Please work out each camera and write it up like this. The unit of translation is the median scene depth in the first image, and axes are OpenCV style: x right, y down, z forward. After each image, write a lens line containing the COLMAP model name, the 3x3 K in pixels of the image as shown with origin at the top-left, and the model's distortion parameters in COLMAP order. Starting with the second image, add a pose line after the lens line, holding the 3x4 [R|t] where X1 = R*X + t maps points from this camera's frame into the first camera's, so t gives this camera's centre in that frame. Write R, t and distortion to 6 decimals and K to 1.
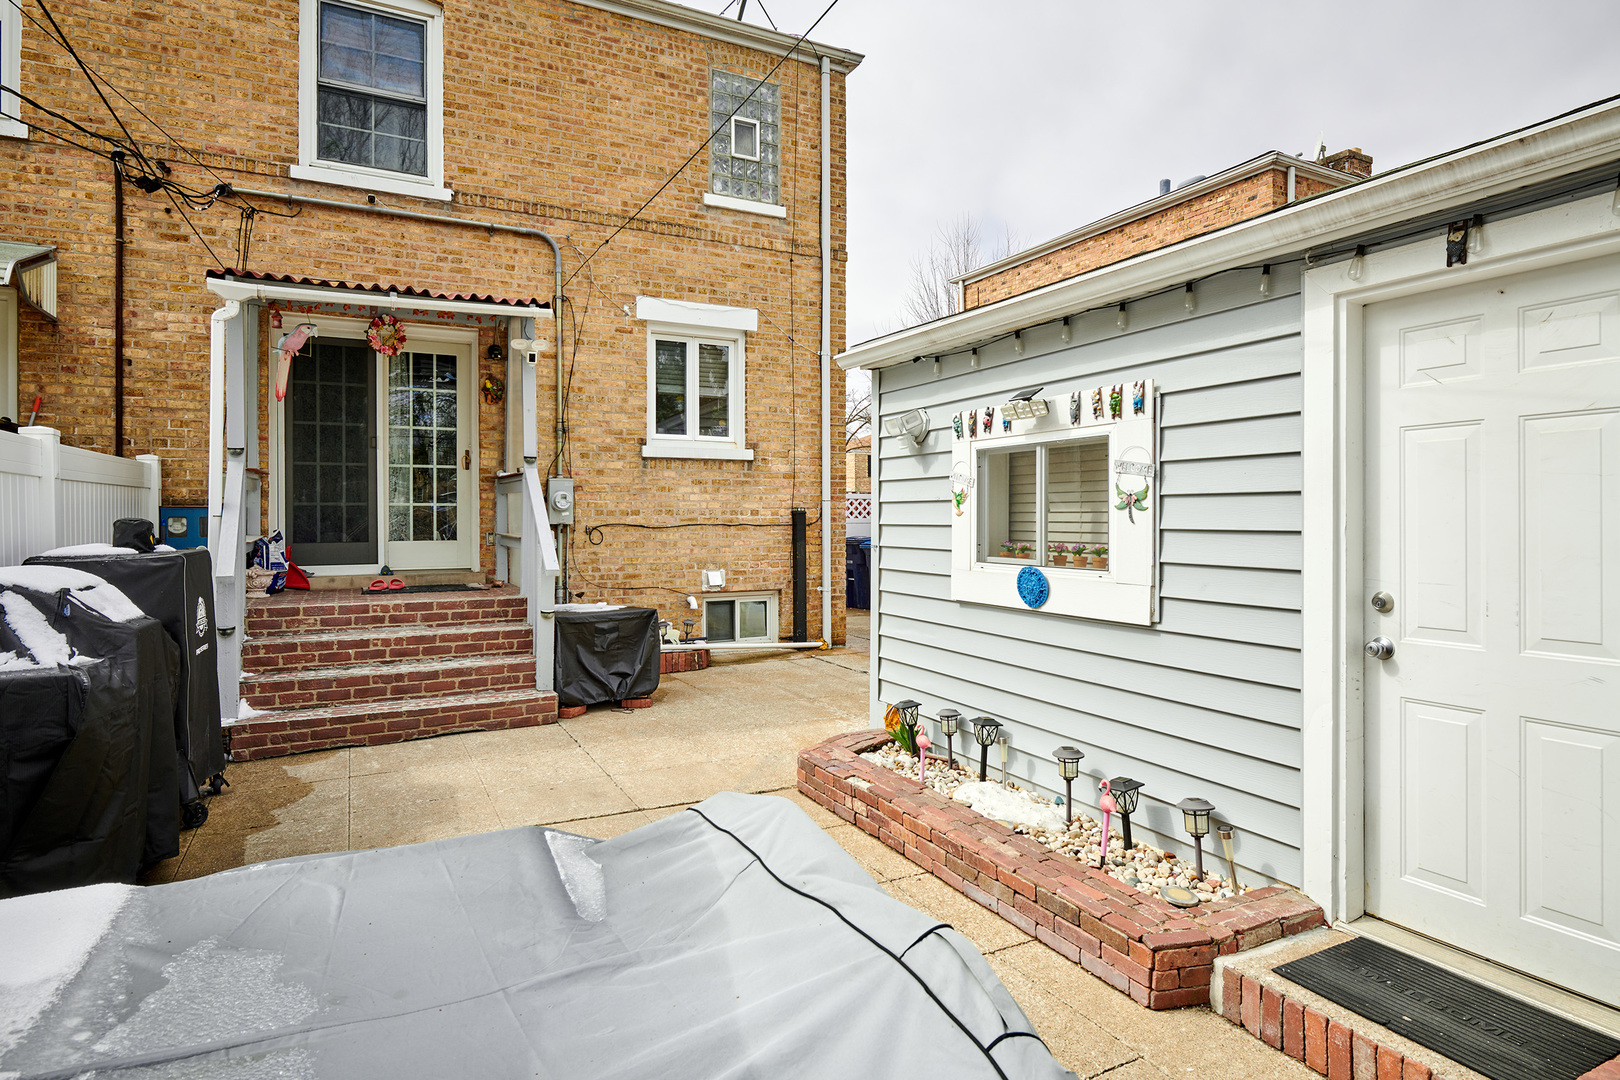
lens RADIAL K [[895.4, 0, 810.6], [0, 895.4, 521.0], [0, 0, 1]] dist [0.001688, 0.000025]
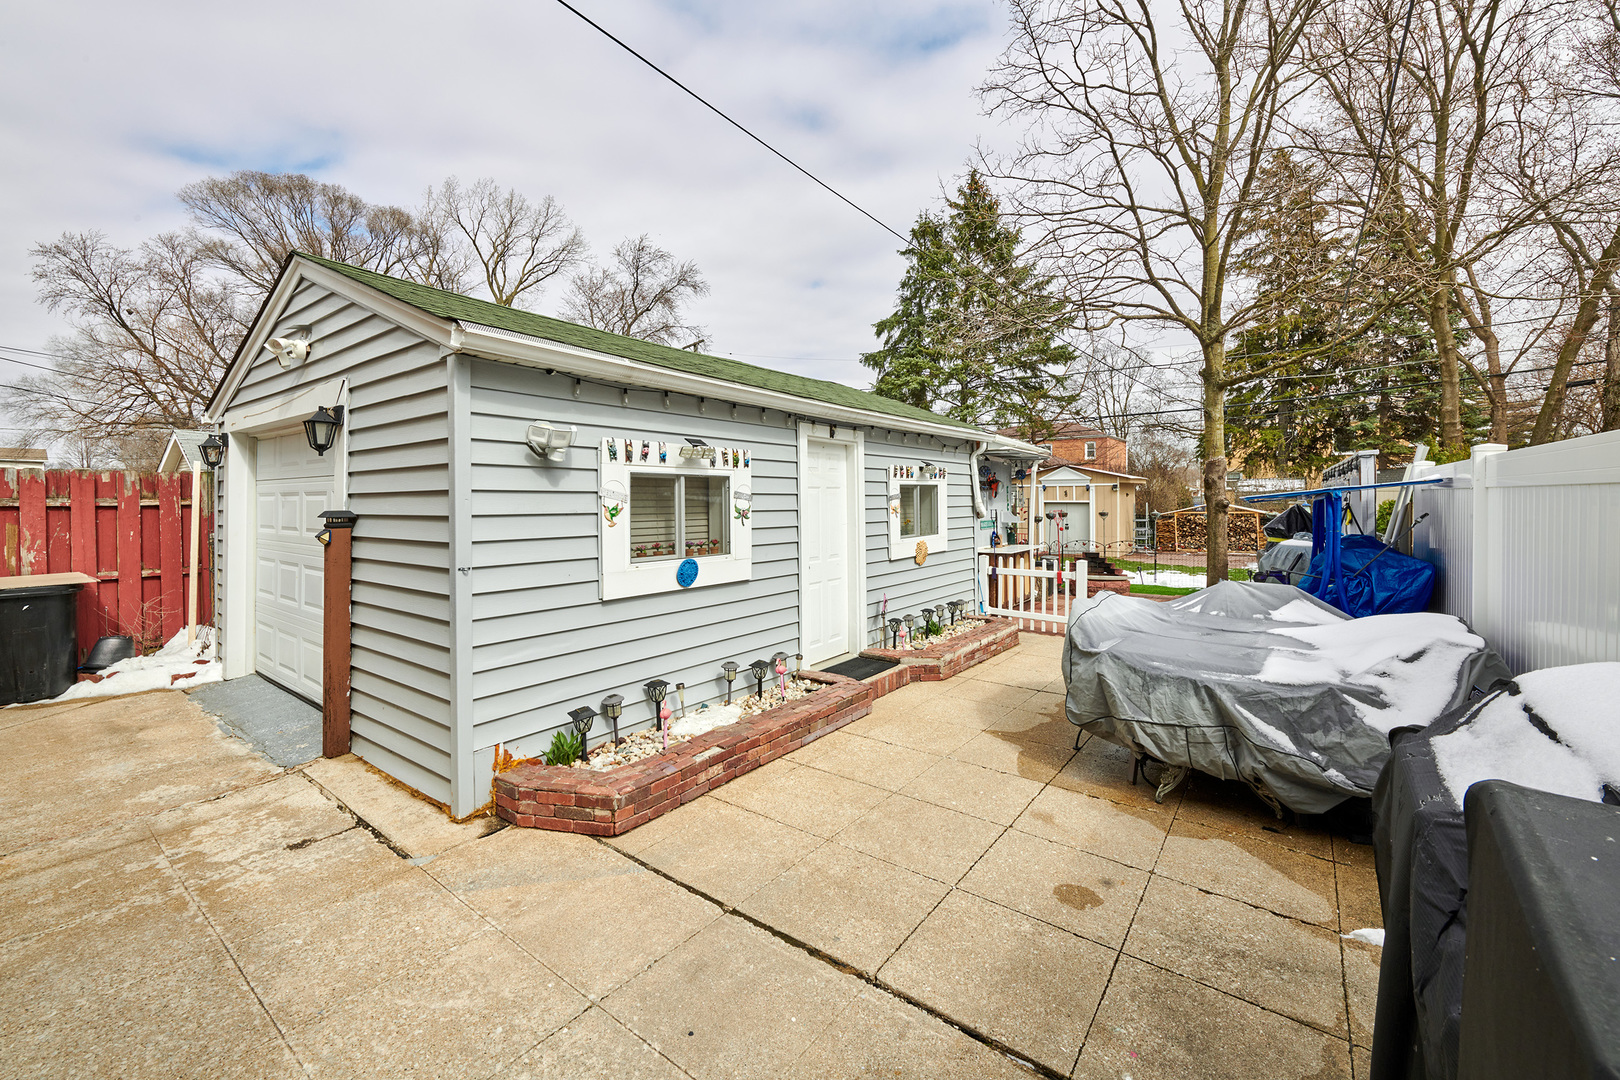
lens RADIAL K [[657.9, 0, 807.6], [0, 657.9, 502.8], [0, 0, 1]] dist [0.000285, -0.000019]
pose [[-0.435786, -0.001770, 0.900049, -0.818341], [0.006115, 0.999969, 0.004927, -0.045417], [-0.900030, 0.007651, -0.435762, 1.307577]]
